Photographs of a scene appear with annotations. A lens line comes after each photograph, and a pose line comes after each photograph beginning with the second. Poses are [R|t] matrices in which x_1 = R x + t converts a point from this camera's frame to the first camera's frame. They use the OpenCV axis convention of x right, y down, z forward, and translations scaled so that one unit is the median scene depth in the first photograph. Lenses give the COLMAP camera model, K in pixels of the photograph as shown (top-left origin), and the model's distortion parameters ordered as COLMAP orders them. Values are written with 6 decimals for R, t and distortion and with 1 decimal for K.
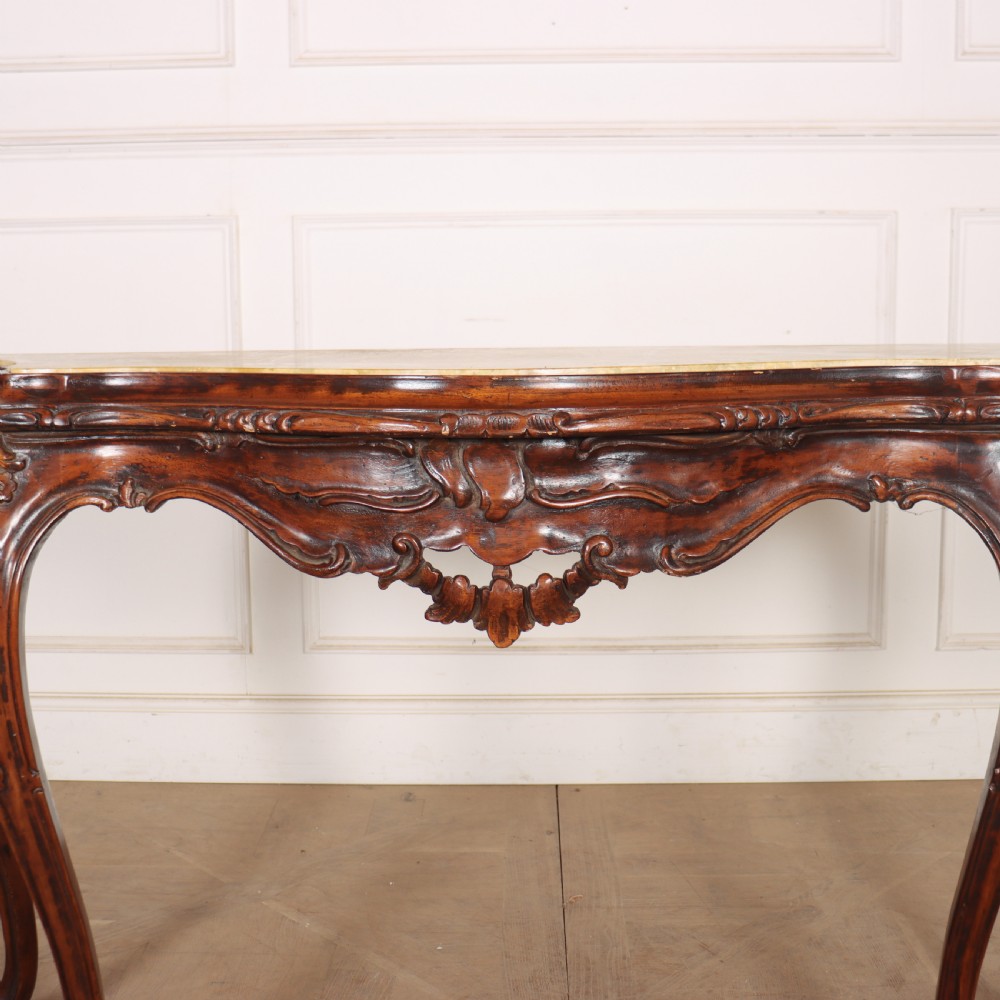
lens RADIAL K [[1551.4, 0, 453.4], [0, 1551.4, 476.1], [0, 0, 1]] dist [-0.119342, 0.000000]
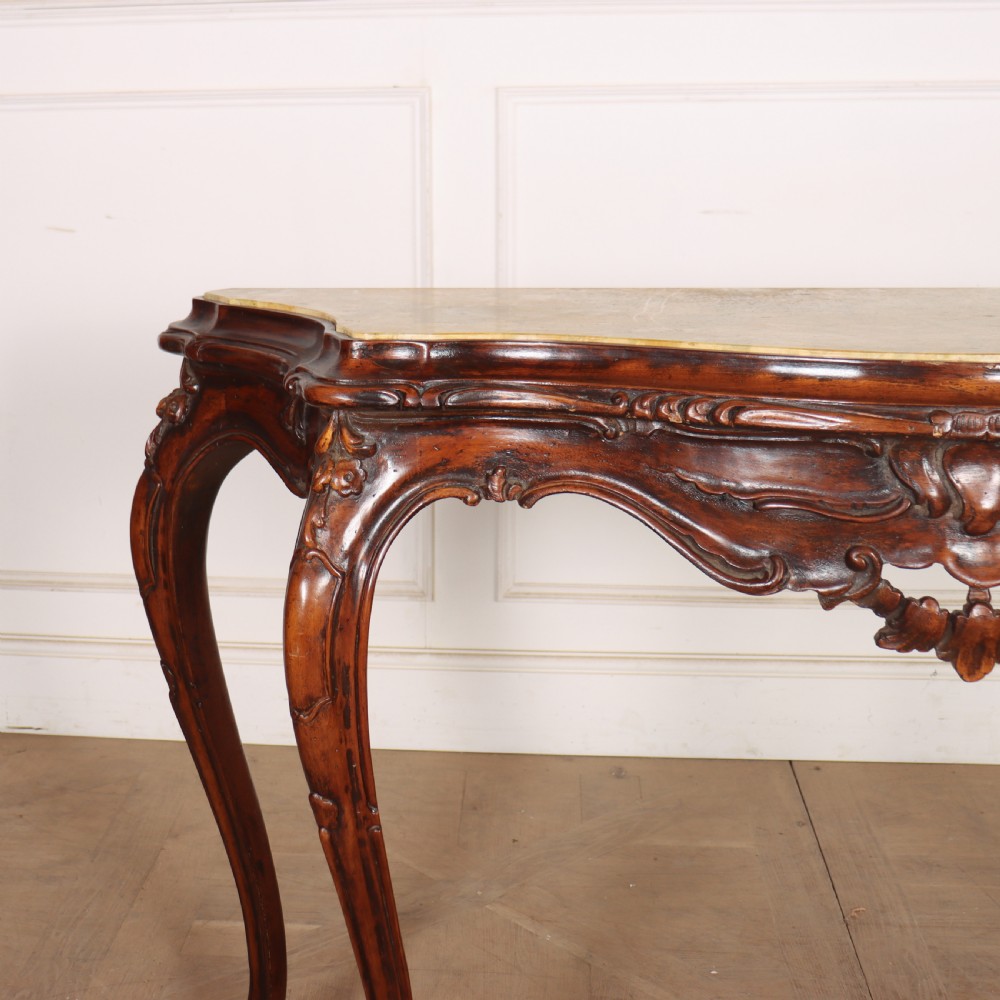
lens RADIAL K [[1804.5, 0, 313.1], [0, 1804.5, 460.3], [0, 0, 1]] dist [-0.069325, 0.000000]
pose [[0.994354, 0.011777, -0.105456, -0.125267], [-0.004613, 0.997680, 0.067917, -0.041004], [0.106011, -0.067047, 0.992102, 0.011124]]
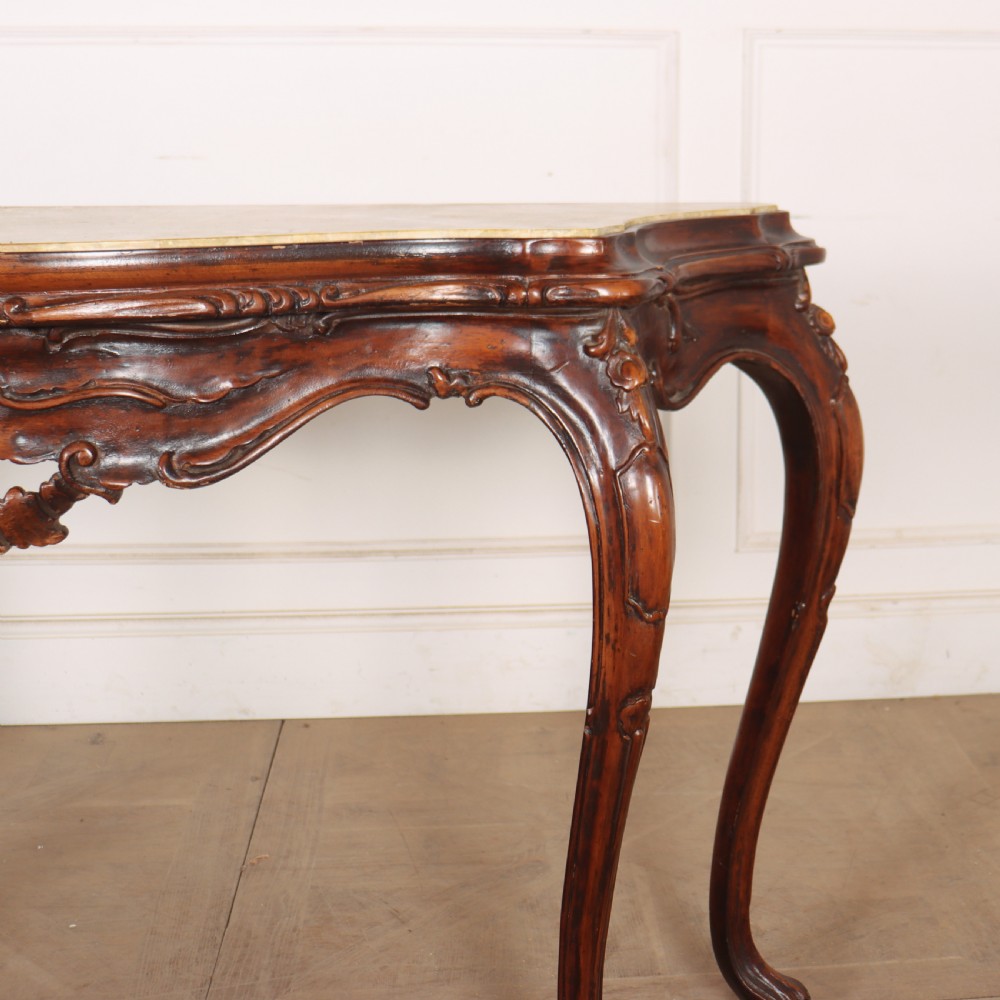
lens RADIAL K [[1907.4, 0, 625.9], [0, 1907.4, 380.6], [0, 0, 1]] dist [-0.098111, 0.000000]
pose [[0.988021, -0.004588, 0.154251, 0.126623], [0.000353, 0.999623, 0.027470, -0.012717], [-0.154319, -0.027086, 0.987650, -0.035086]]
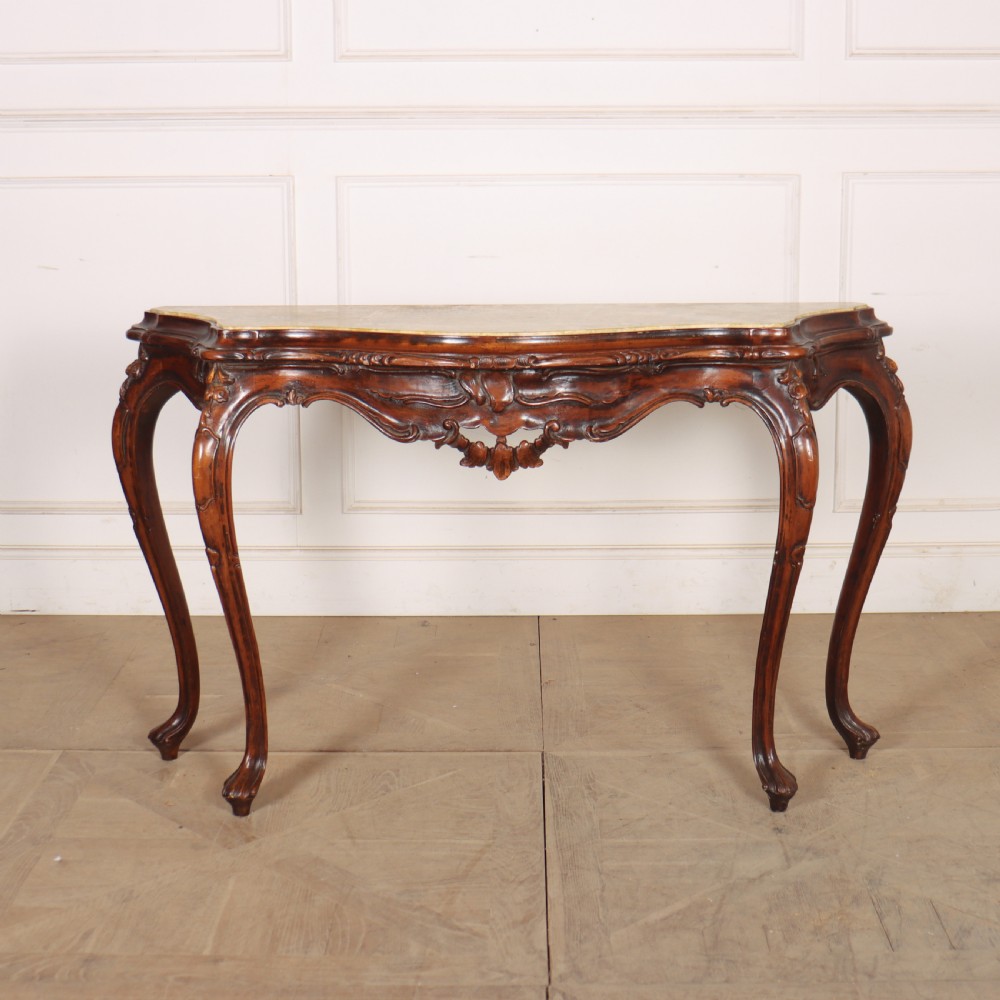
lens RADIAL K [[1771.0, 0, 475.9], [0, 1771.0, 449.5], [0, 0, 1]] dist [-0.119322, 0.000000]
pose [[0.999707, -0.000009, 0.024200, -0.028720], [-0.001252, 0.998642, 0.052085, -0.021168], [-0.024167, -0.052100, 0.998349, -0.635985]]
